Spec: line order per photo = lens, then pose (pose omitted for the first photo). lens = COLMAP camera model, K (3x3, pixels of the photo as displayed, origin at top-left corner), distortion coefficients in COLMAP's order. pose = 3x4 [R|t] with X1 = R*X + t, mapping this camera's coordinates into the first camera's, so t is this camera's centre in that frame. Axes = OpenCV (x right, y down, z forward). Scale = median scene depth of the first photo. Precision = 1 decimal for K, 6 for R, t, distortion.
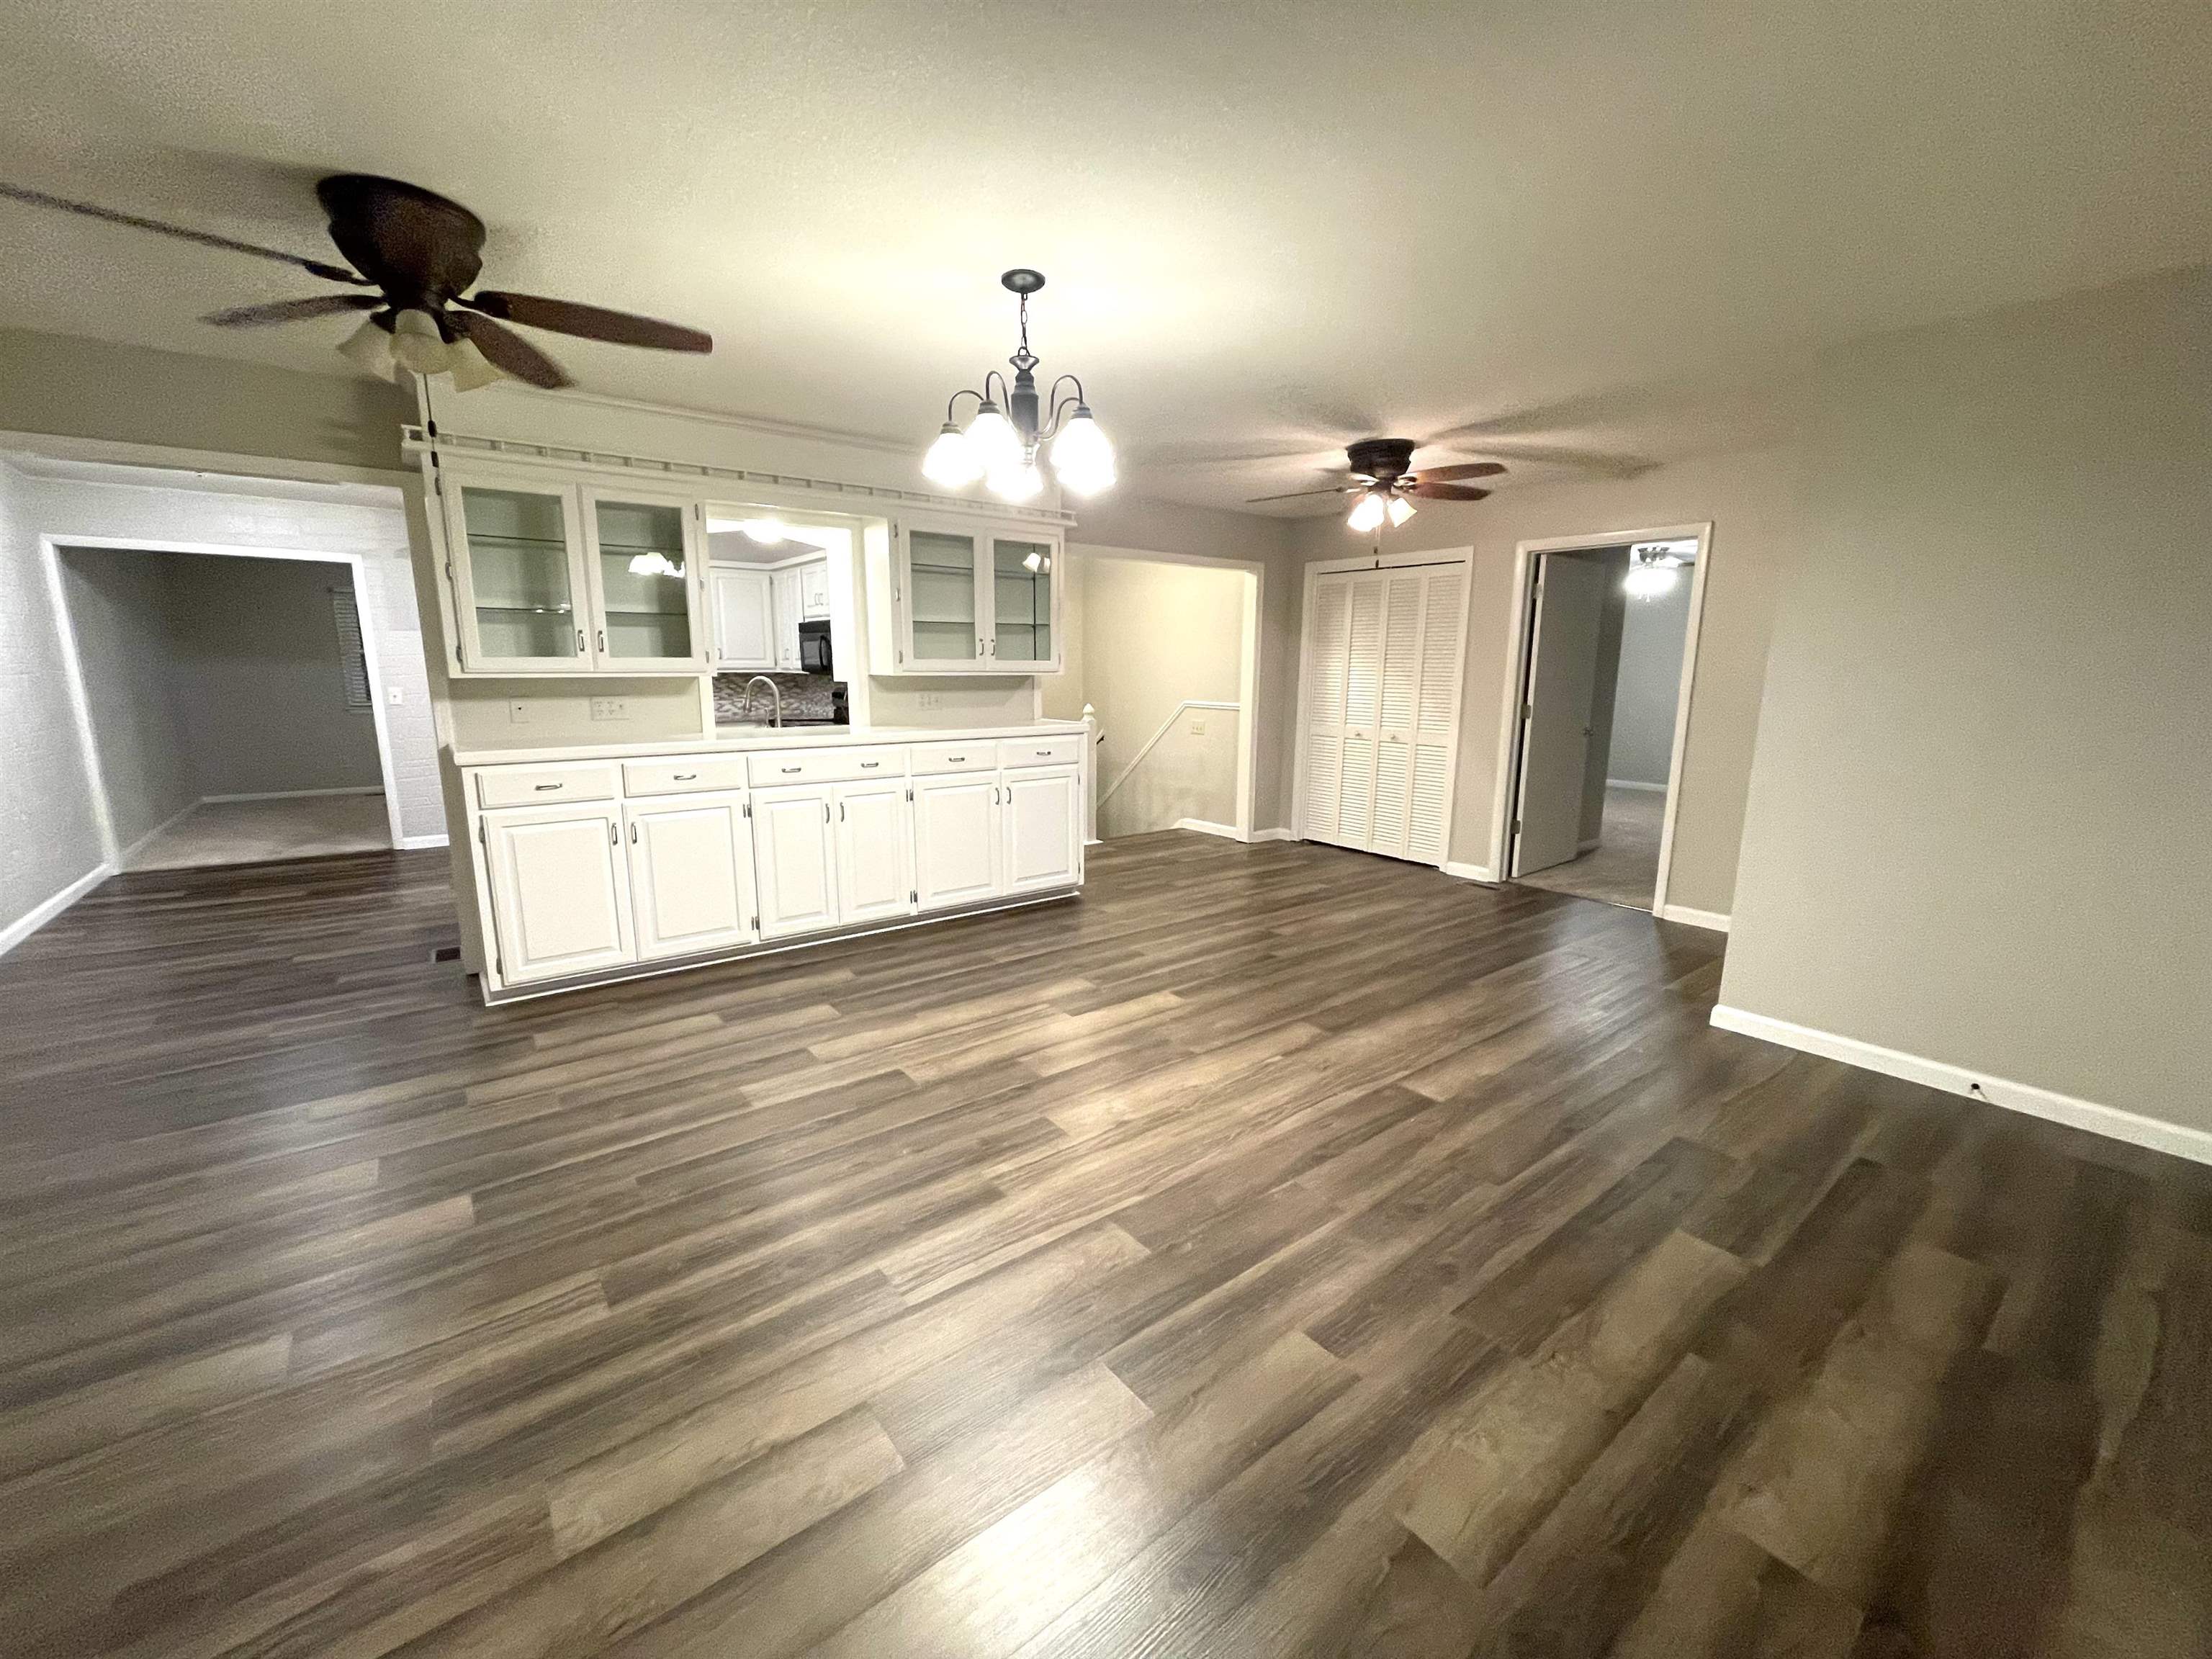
lens RADIAL K [[892.4, 0, 1099.5], [0, 892.4, 830.9], [0, 0, 1]] dist [0.003432, 0.000099]
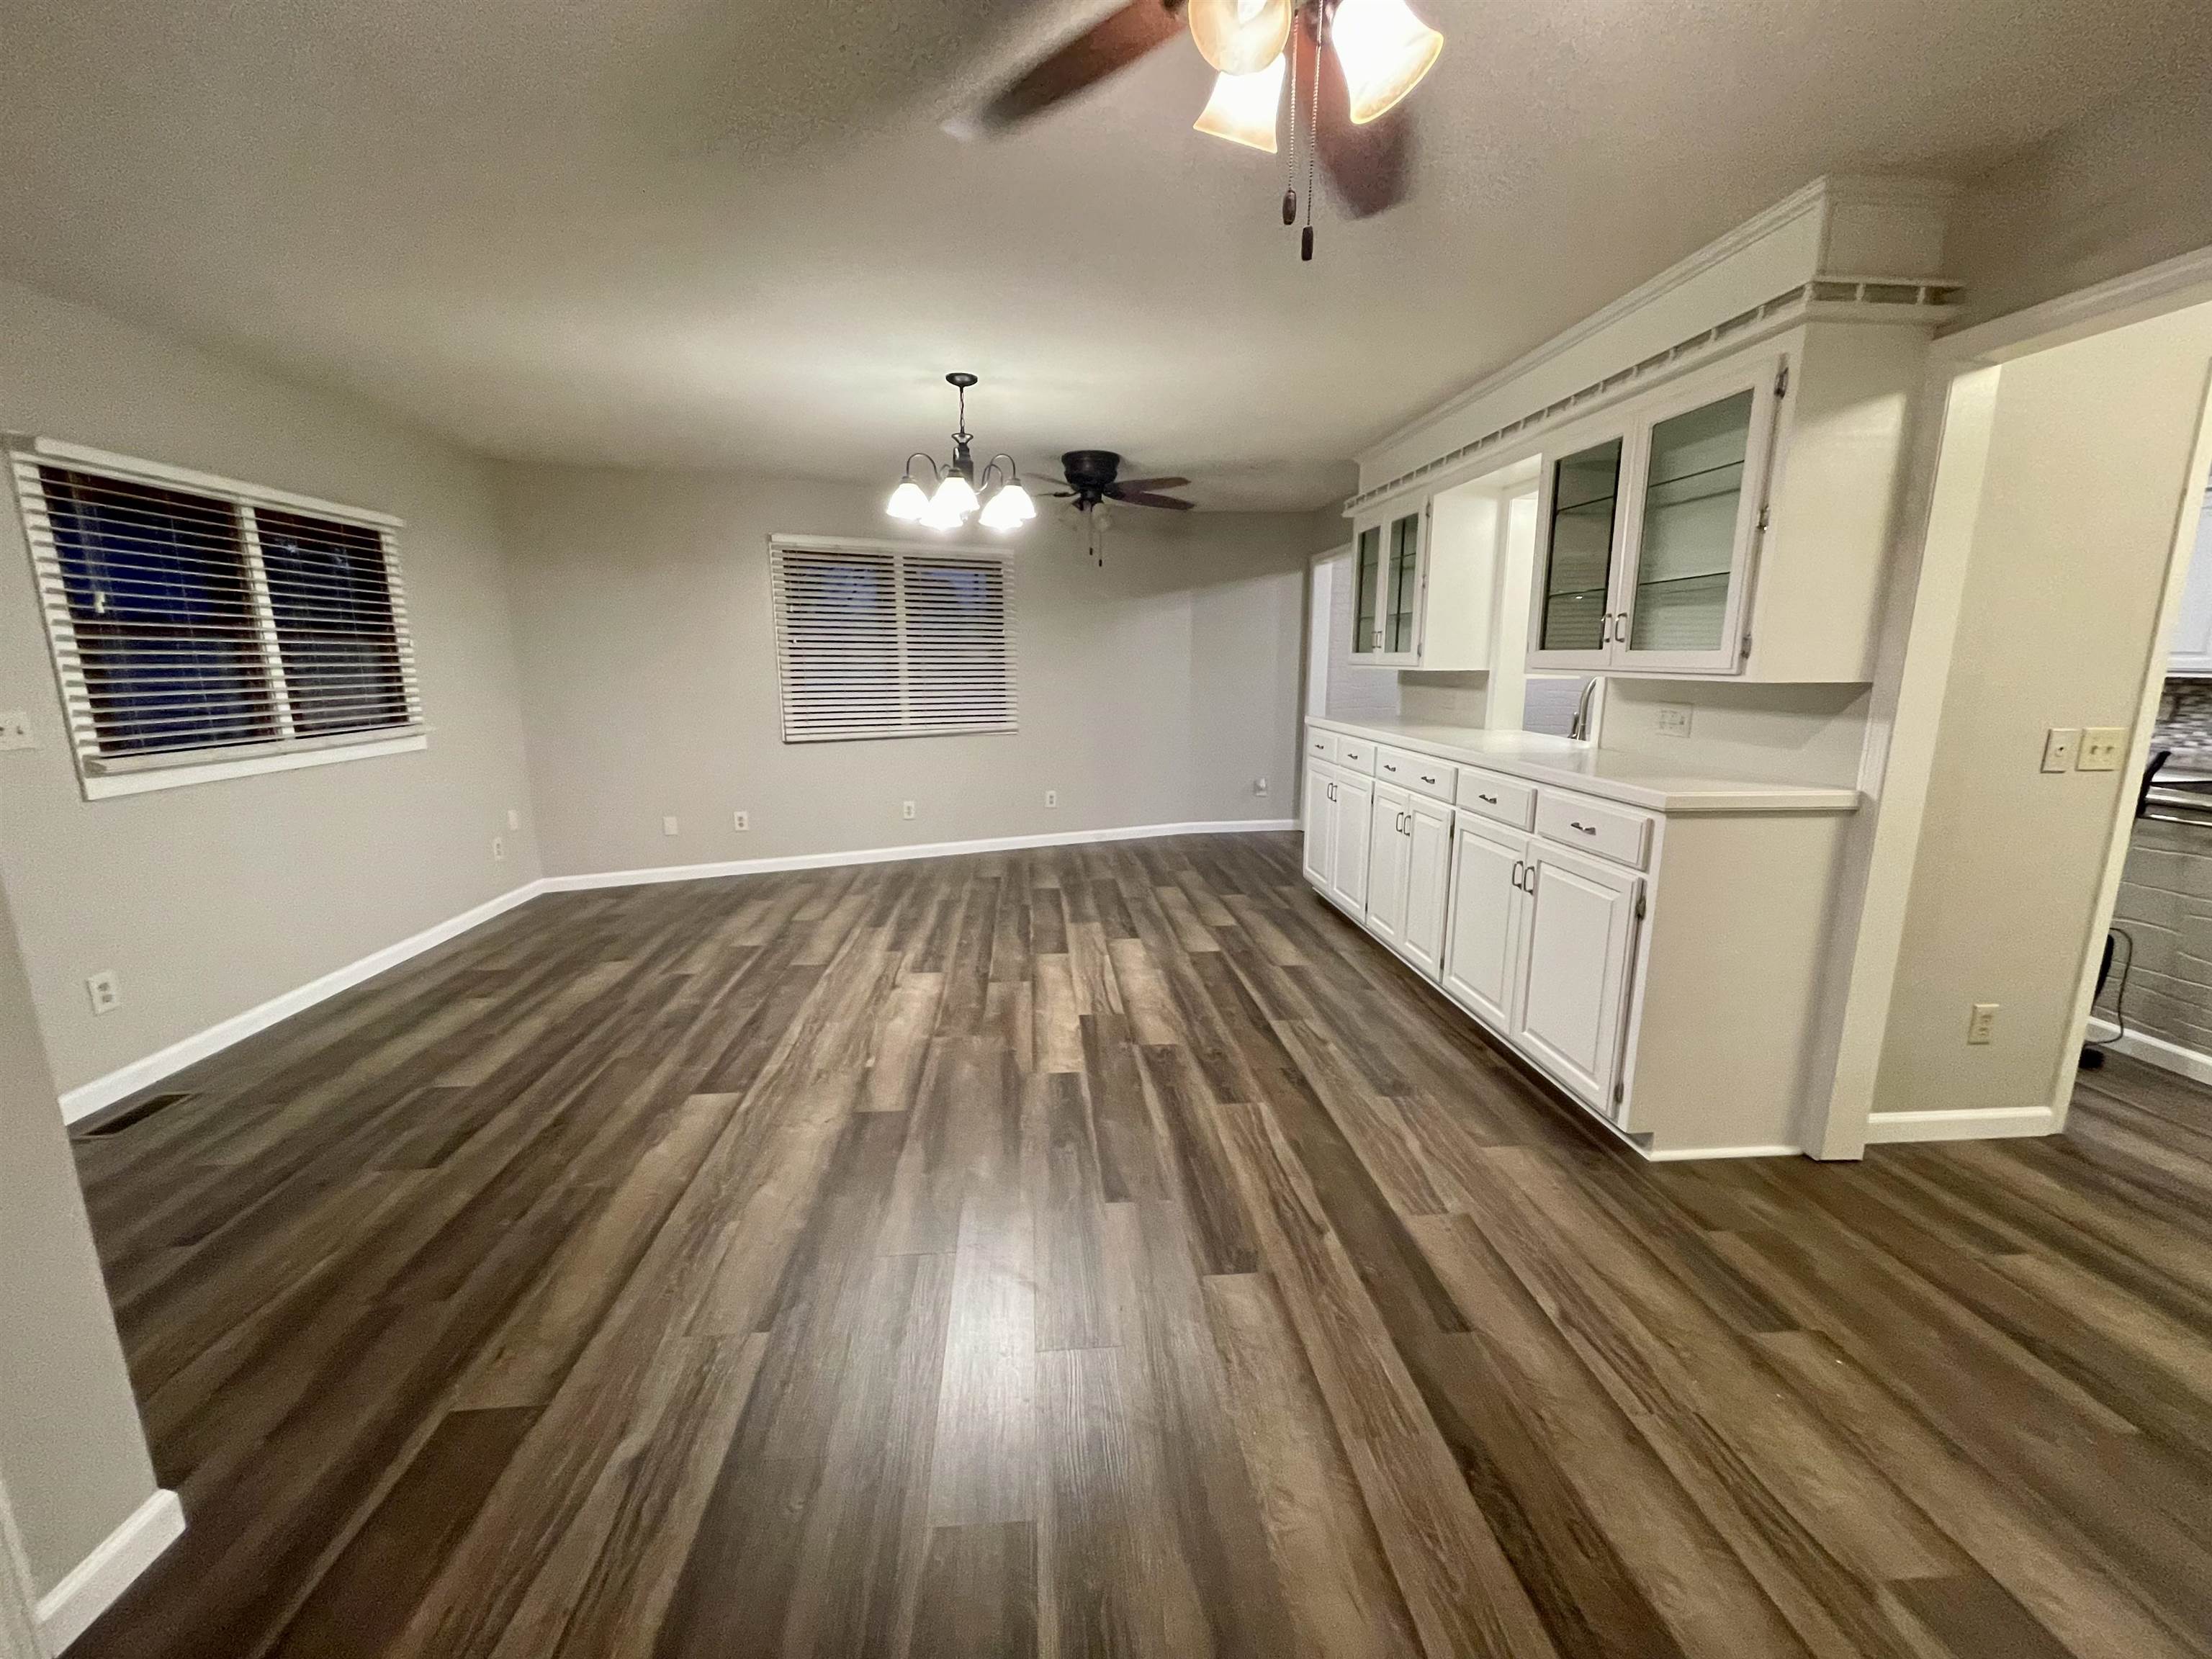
lens RADIAL K [[892.4, 0, 1101.3], [0, 892.4, 831.5], [0, 0, 1]] dist [0.003432, 0.000099]
pose [[-0.543408, 0.158605, -0.824349, 0.828755], [-0.158308, 0.945009, 0.286176, -0.303046], [0.824406, 0.286011, -0.488417, 1.623992]]
